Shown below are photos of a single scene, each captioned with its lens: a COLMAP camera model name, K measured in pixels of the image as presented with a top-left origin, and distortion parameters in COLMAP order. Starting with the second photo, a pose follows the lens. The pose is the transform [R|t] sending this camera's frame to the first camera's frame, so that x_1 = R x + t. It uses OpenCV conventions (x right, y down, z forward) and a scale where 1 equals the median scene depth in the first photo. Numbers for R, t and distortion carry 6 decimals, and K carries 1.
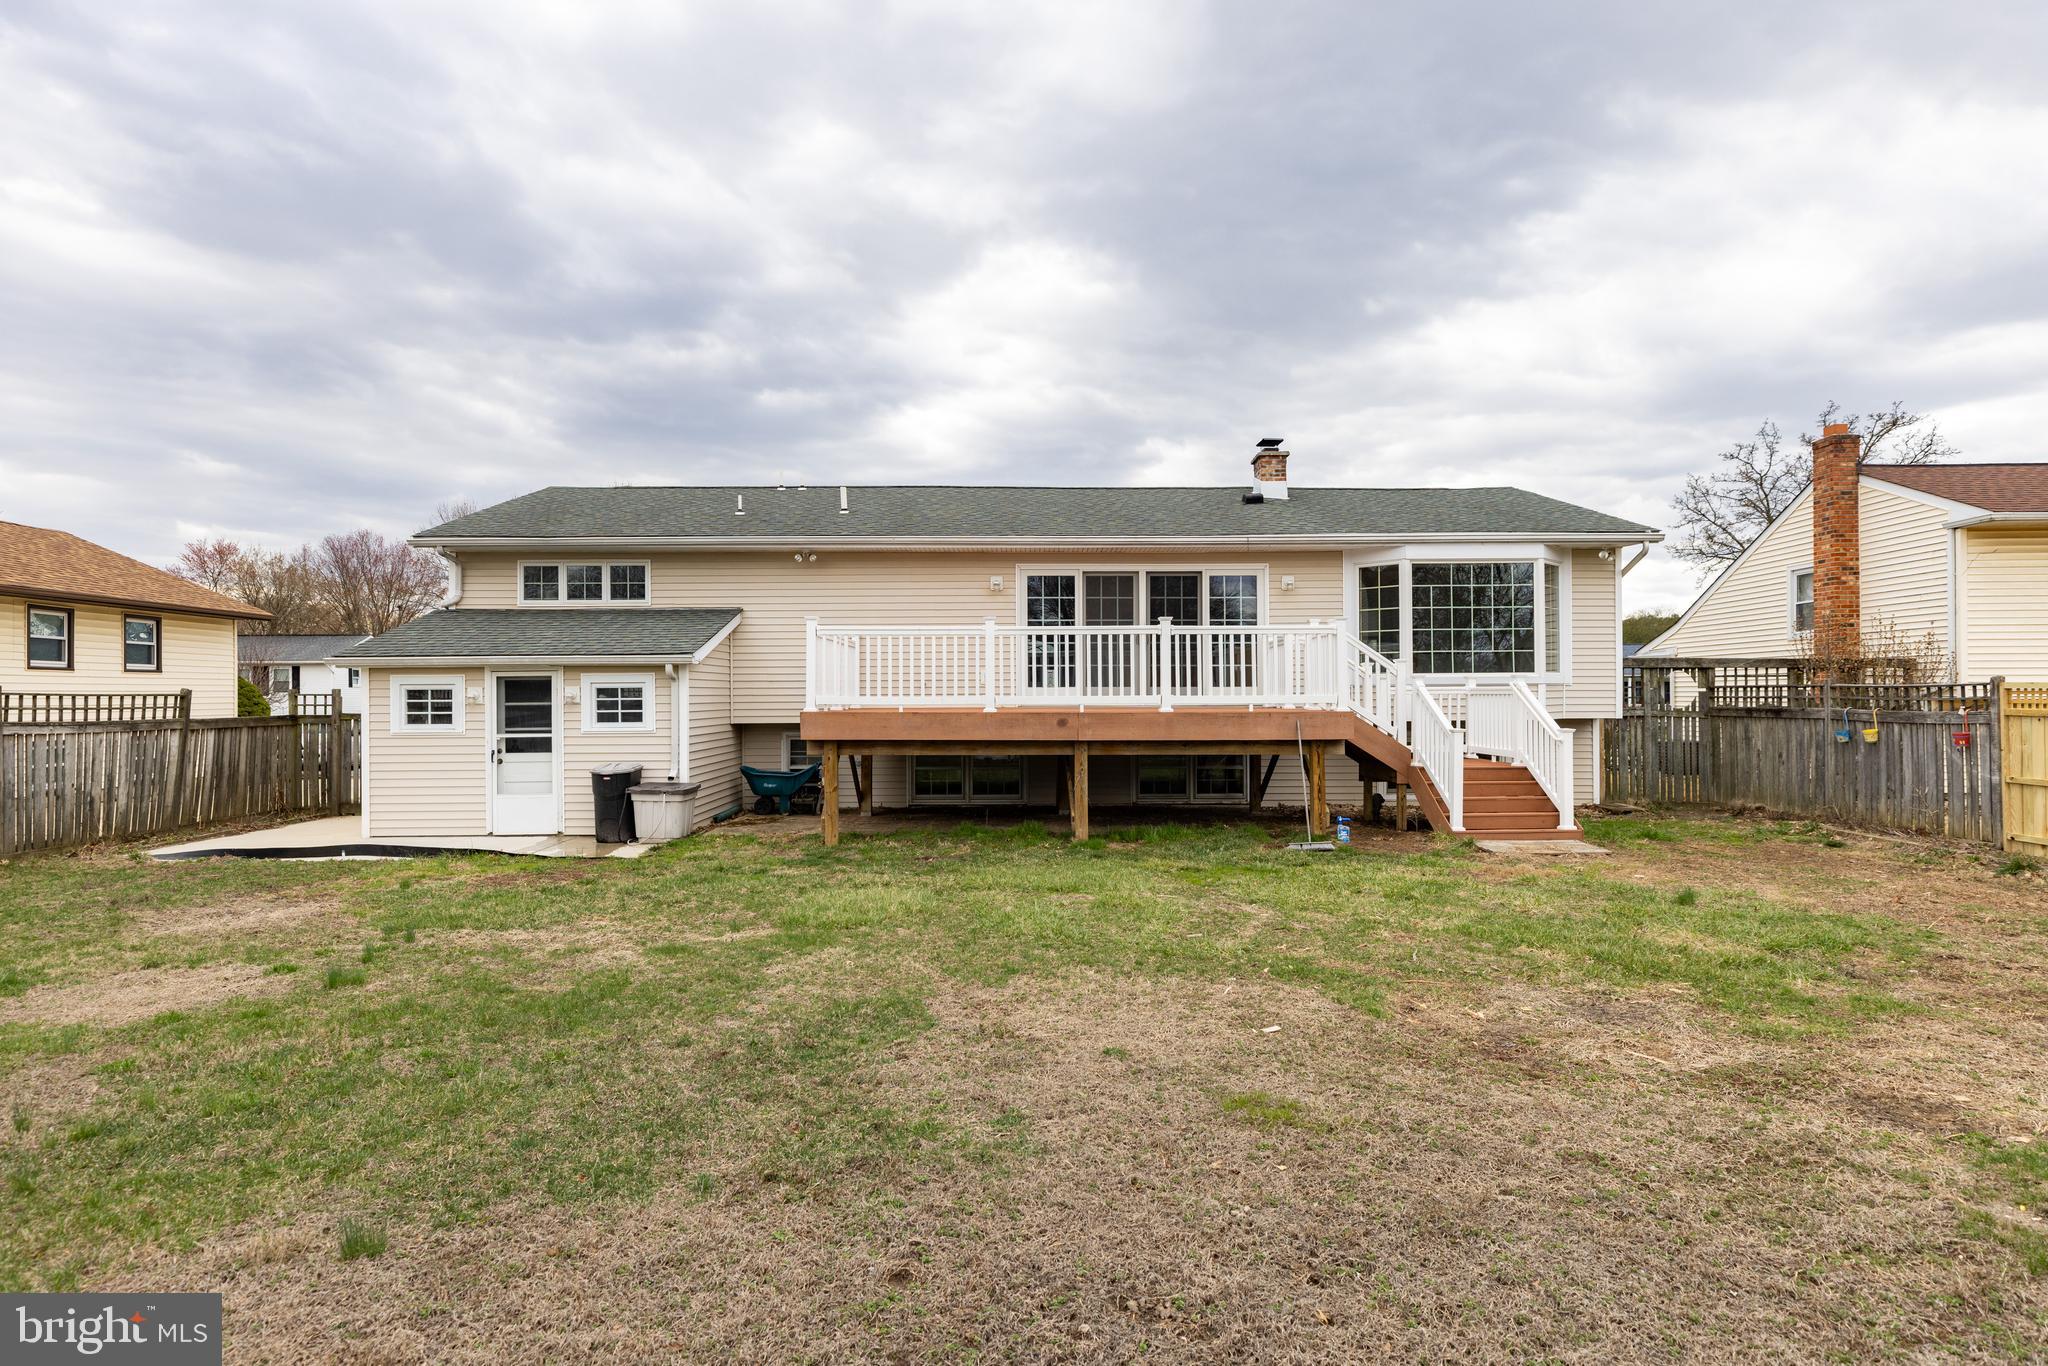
lens RADIAL K [[1111.7, 0, 936.7], [0, 1111.7, 692.8], [0, 0, 1]] dist [-0.004406, -0.000666]
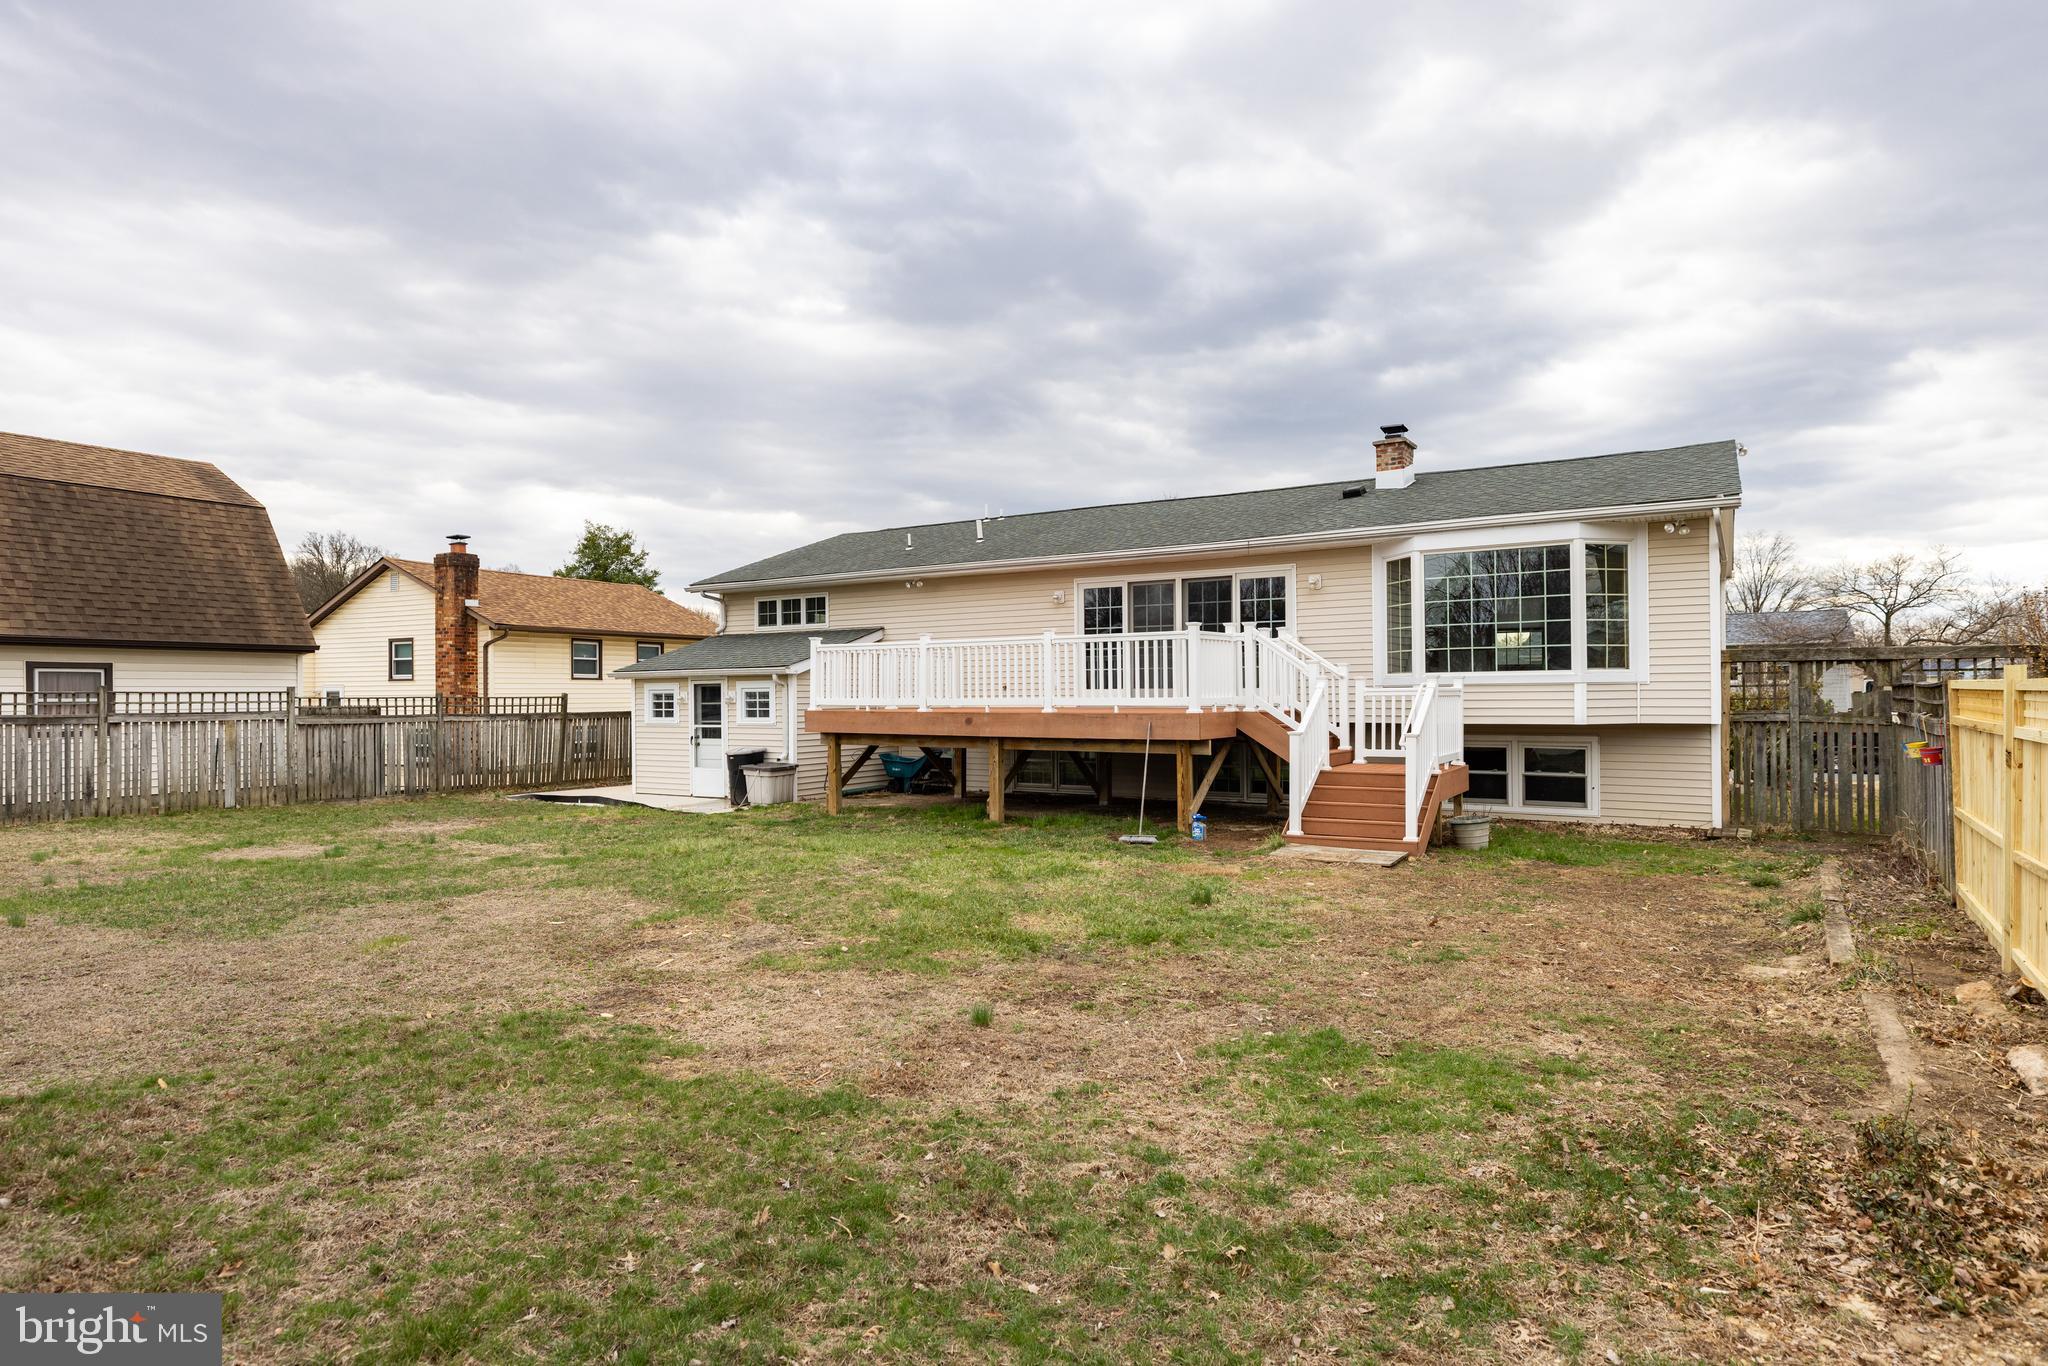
lens RADIAL K [[1111.7, 0, 936.7], [0, 1111.7, 692.8], [0, 0, 1]] dist [-0.004406, -0.000666]
pose [[0.828373, -0.003070, -0.560168, 0.583331], [0.004912, 0.999986, 0.001783, -0.004106], [0.560155, -0.004229, 0.828377, -0.002106]]
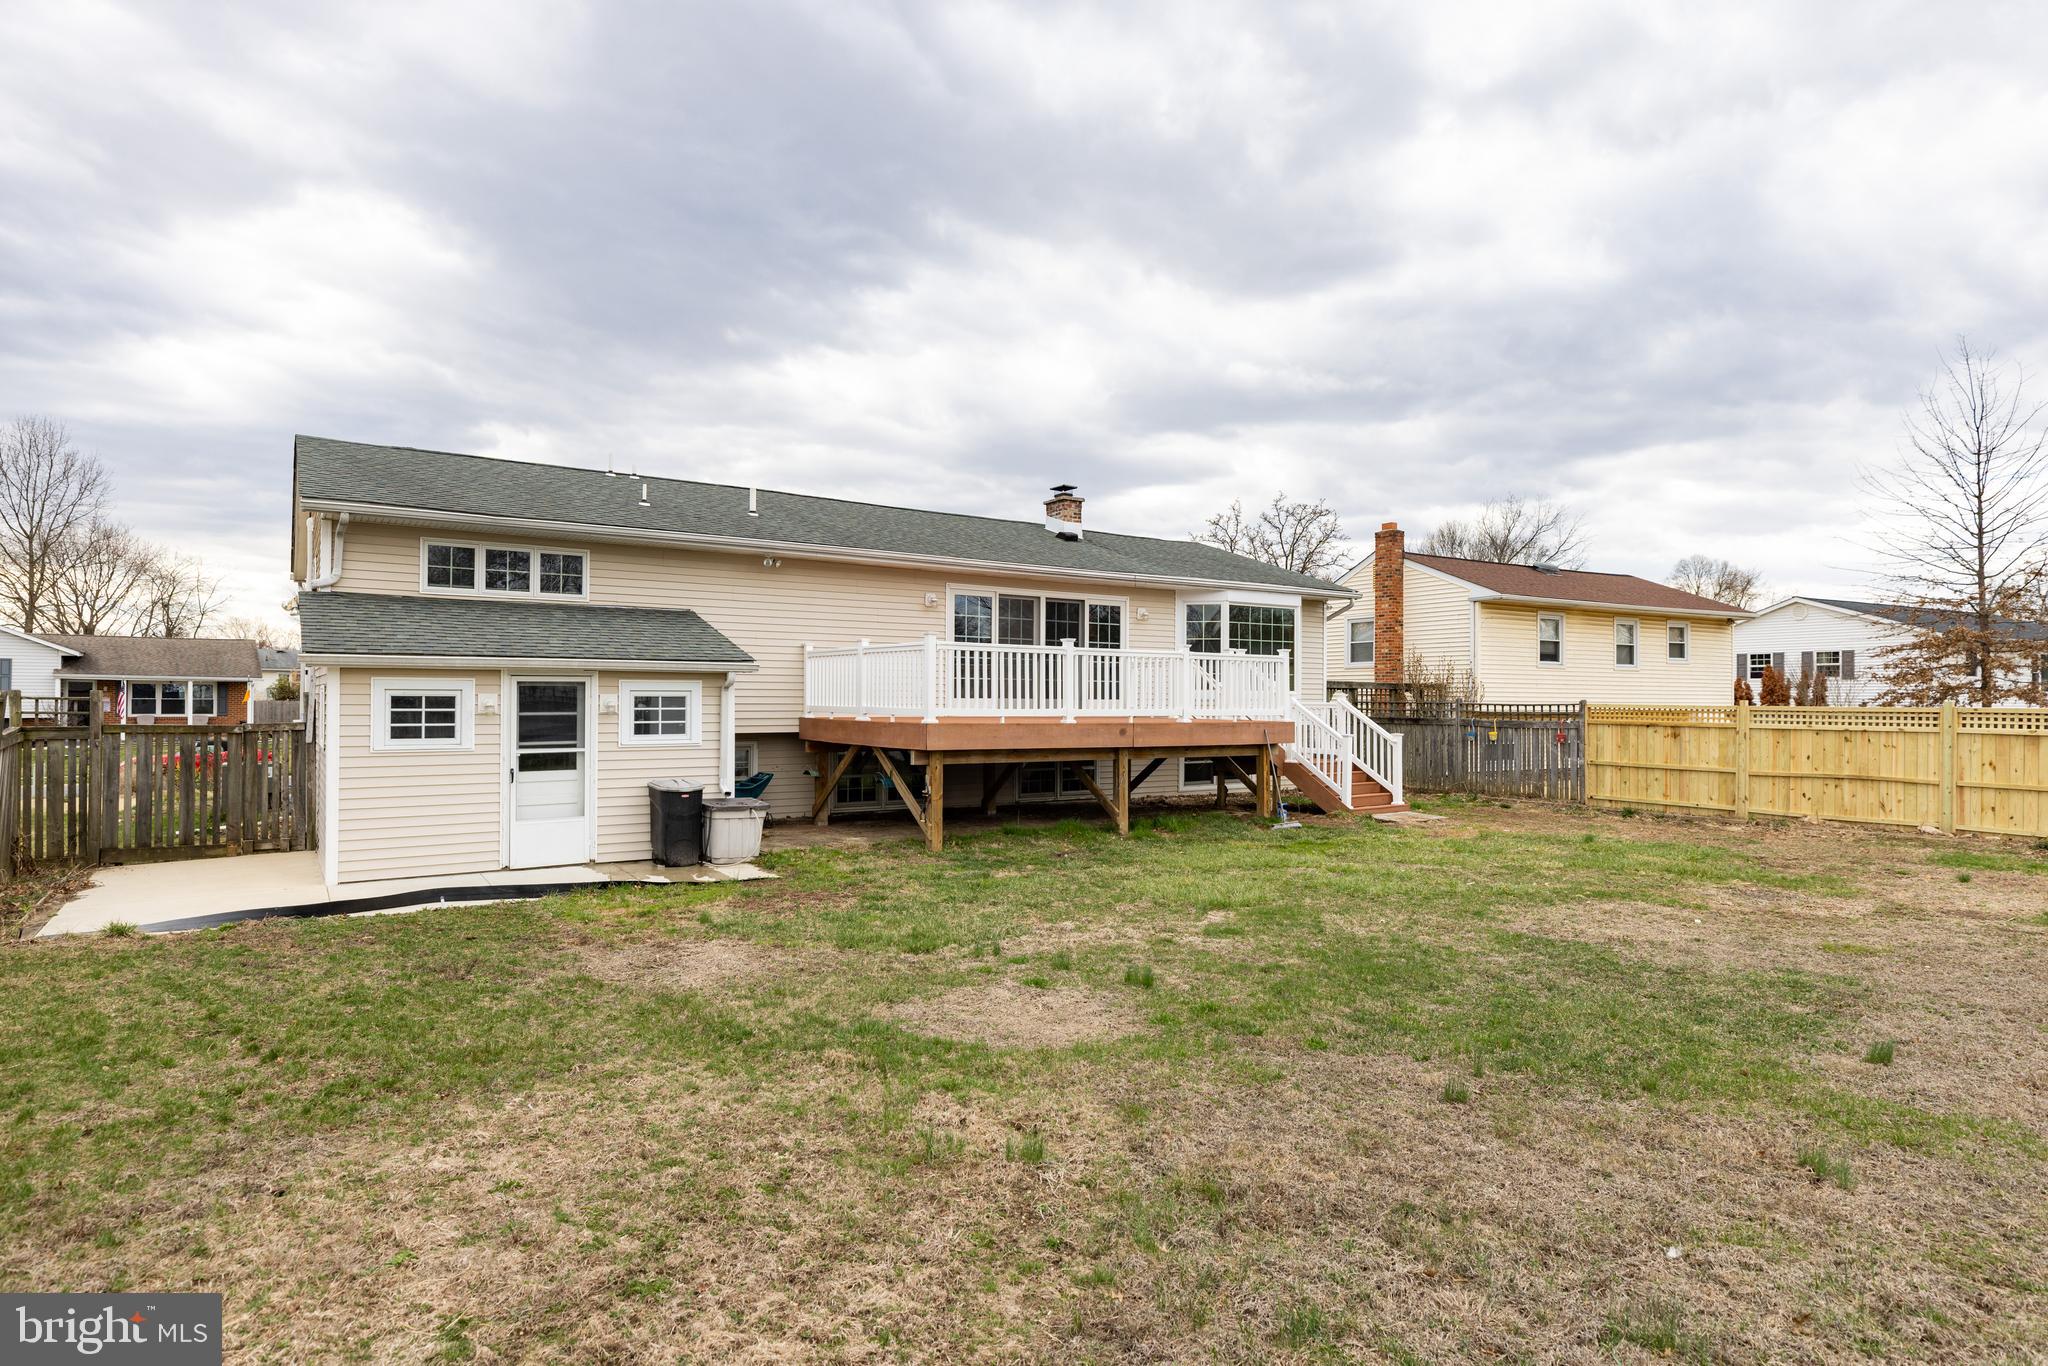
lens RADIAL K [[1111.7, 0, 936.7], [0, 1111.7, 692.8], [0, 0, 1]] dist [-0.004406, -0.000666]
pose [[0.835519, 0.011151, 0.549349, -0.527242], [-0.011040, 0.999933, -0.003506, -0.005885], [-0.549351, -0.003135, 0.835586, 0.107361]]
